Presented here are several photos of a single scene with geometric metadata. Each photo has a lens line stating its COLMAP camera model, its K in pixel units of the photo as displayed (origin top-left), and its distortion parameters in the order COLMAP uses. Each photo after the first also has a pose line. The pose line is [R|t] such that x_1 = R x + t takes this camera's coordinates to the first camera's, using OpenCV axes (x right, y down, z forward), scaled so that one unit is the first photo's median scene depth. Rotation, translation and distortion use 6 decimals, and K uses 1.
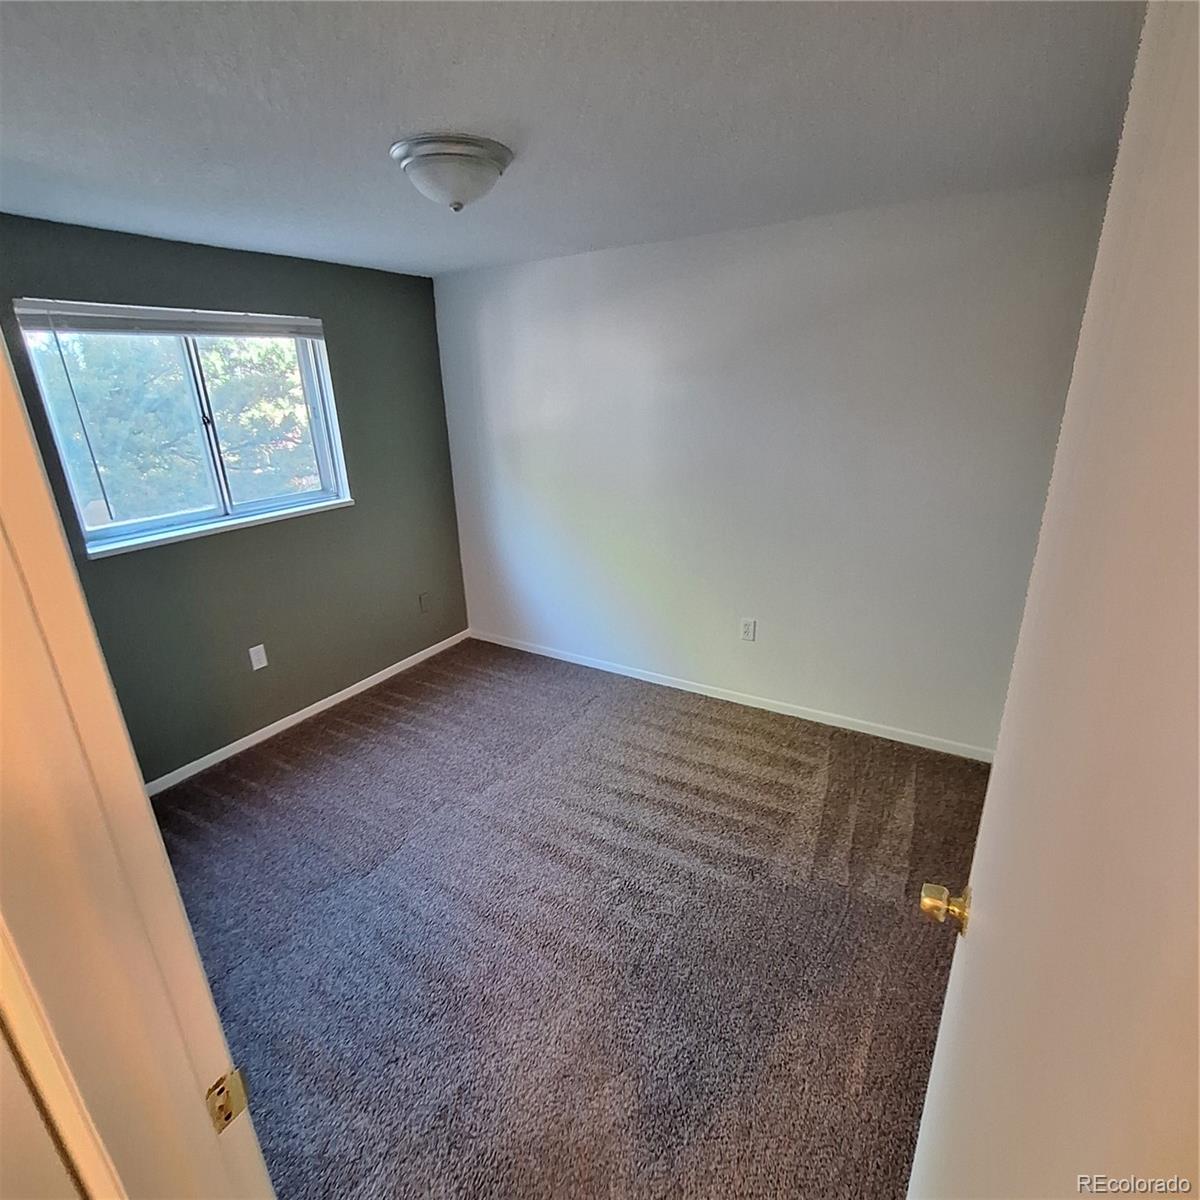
lens RADIAL K [[630.0, 0, 599.3], [0, 630.0, 600.4], [0, 0, 1]] dist [-0.007037, 0.003562]
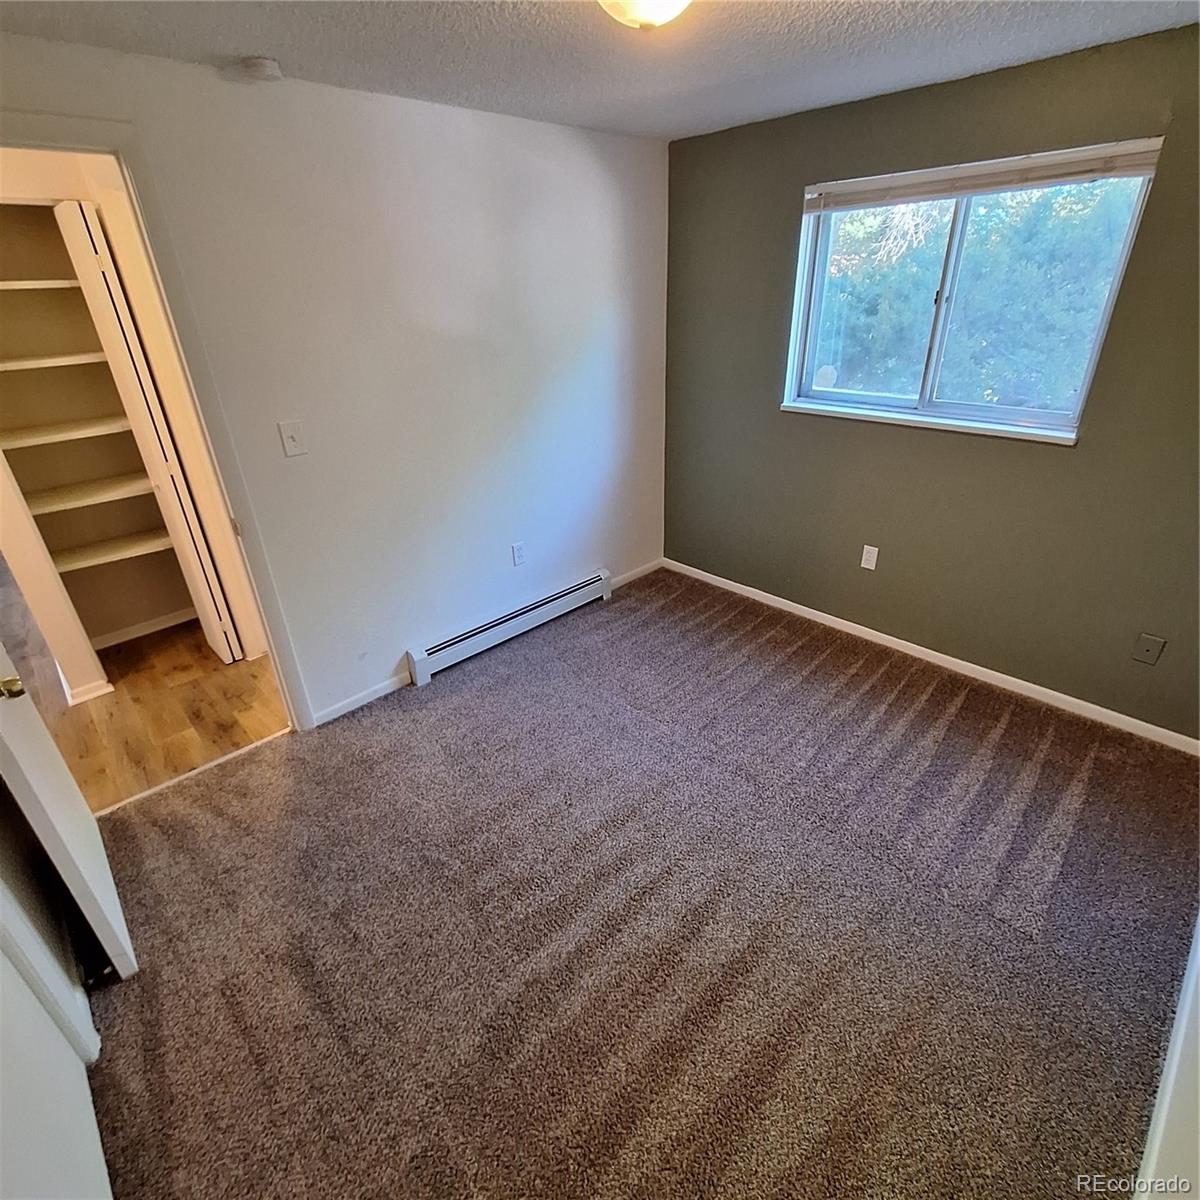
lens RADIAL K [[630.0, 0, 607.9], [0, 630.0, 598.4], [0, 0, 1]] dist [-0.007037, 0.003562]
pose [[-0.235324, 0.468756, -0.851405, 0.538931], [-0.288140, 0.802976, 0.521733, -0.325511], [0.928223, 0.368100, -0.053892, 0.897050]]
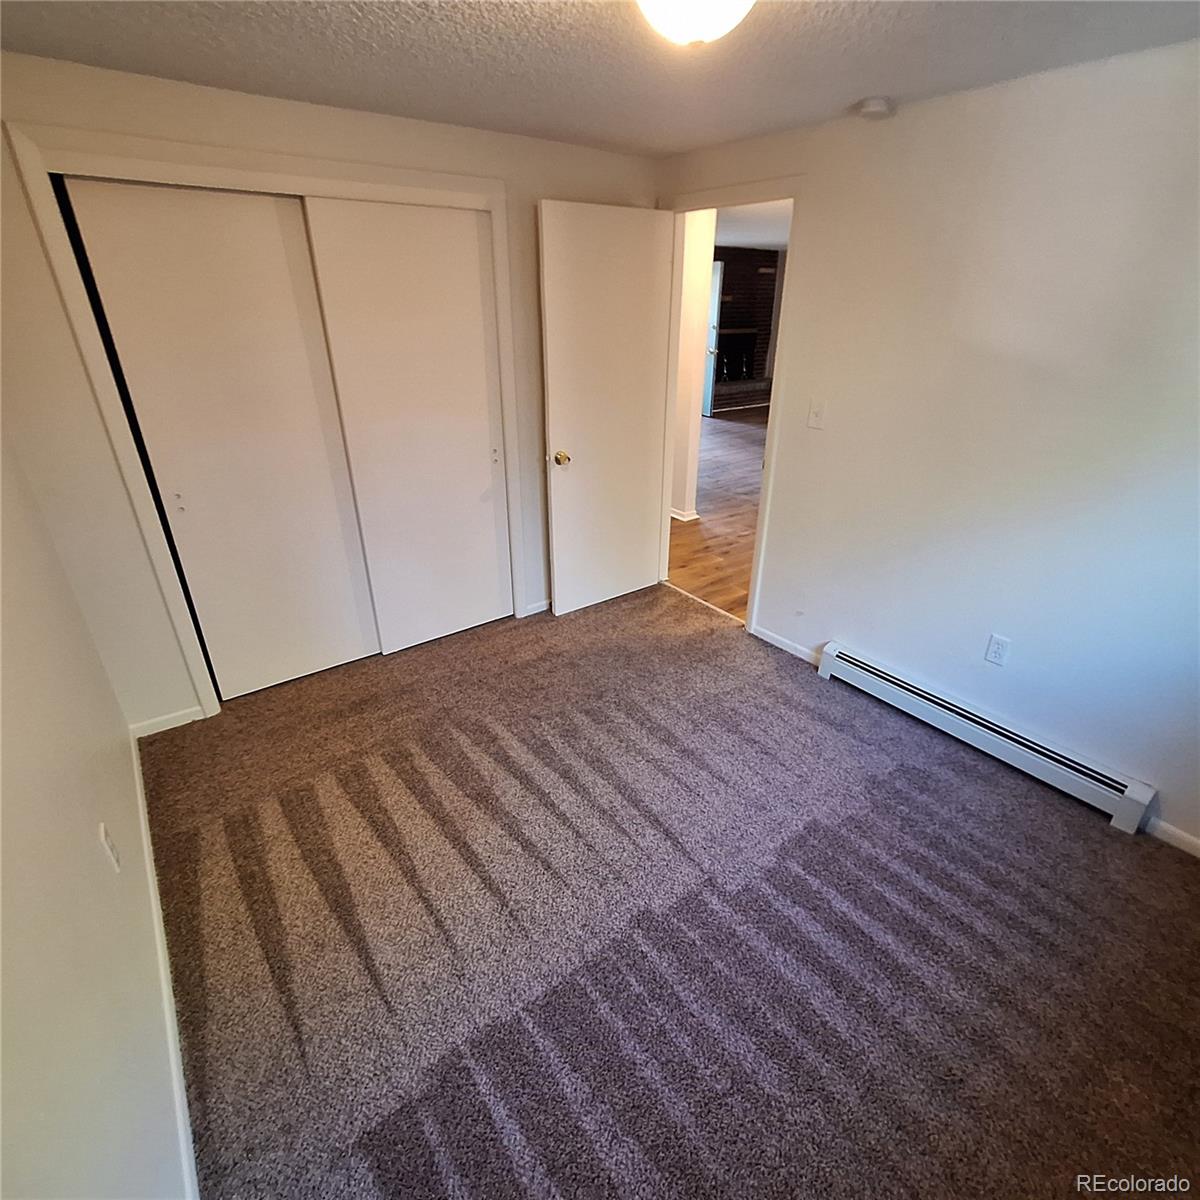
lens RADIAL K [[630.0, 0, 603.9], [0, 630.0, 605.3], [0, 0, 1]] dist [-0.007037, 0.003562]
pose [[-0.934051, -0.133630, 0.331198, -0.328872], [0.144294, 0.707098, 0.692236, -0.484960], [-0.326693, 0.694374, -0.641184, 1.411521]]
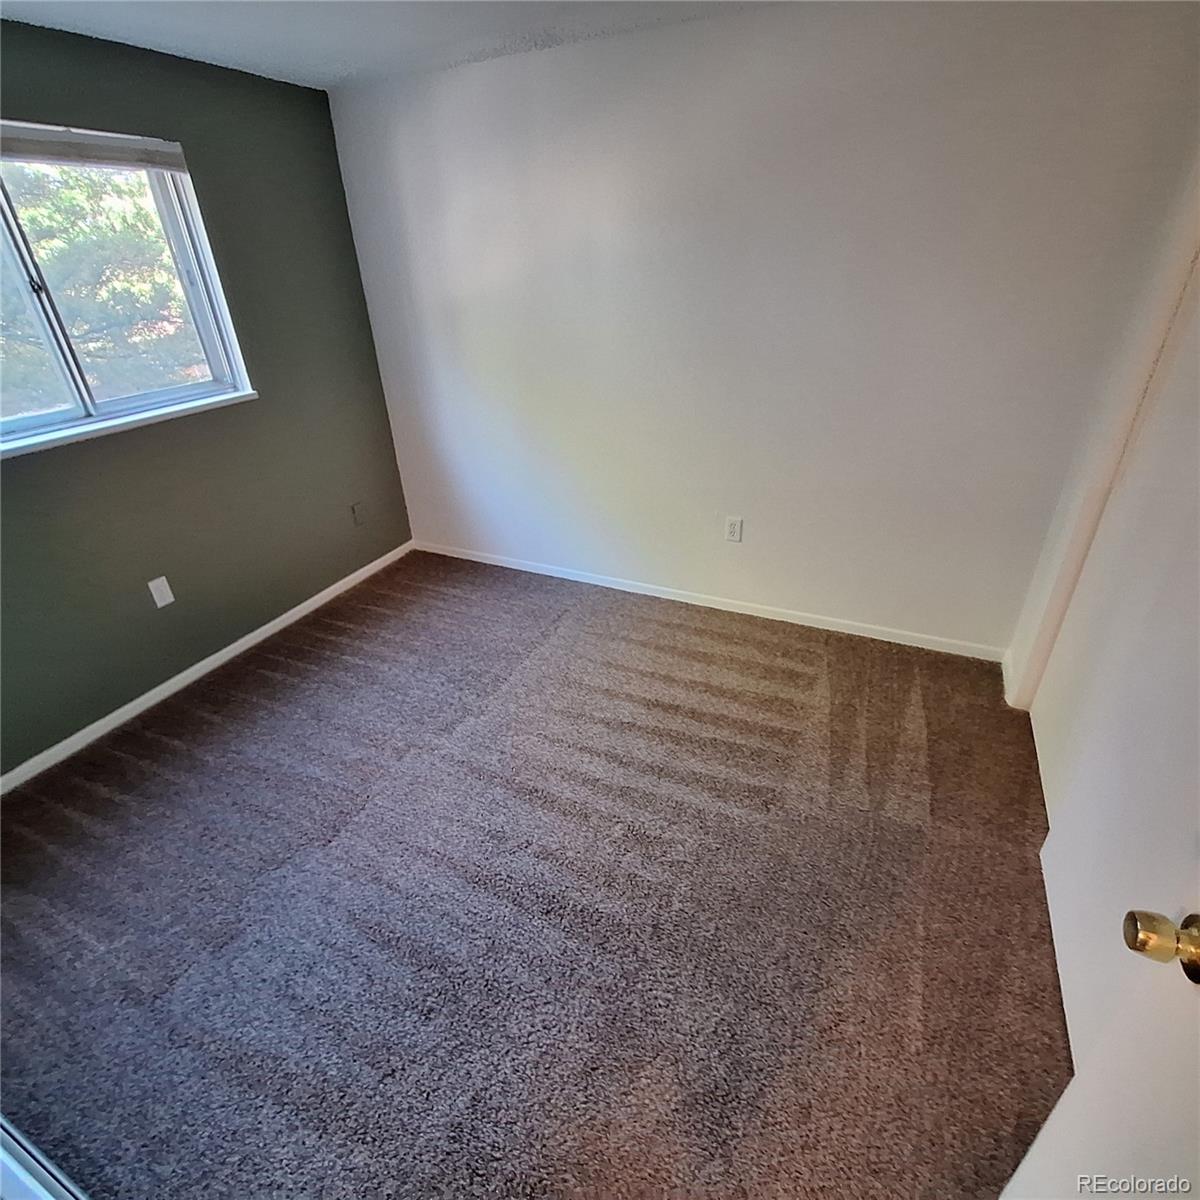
lens RADIAL K [[630.0, 0, 597.1], [0, 630.0, 593.2], [0, 0, 1]] dist [-0.007037, 0.003562]
pose [[0.993996, -0.057584, 0.093033, -0.061891], [0.042053, 0.986055, 0.161022, -0.022746], [-0.101008, -0.156143, 0.982556, 0.164152]]
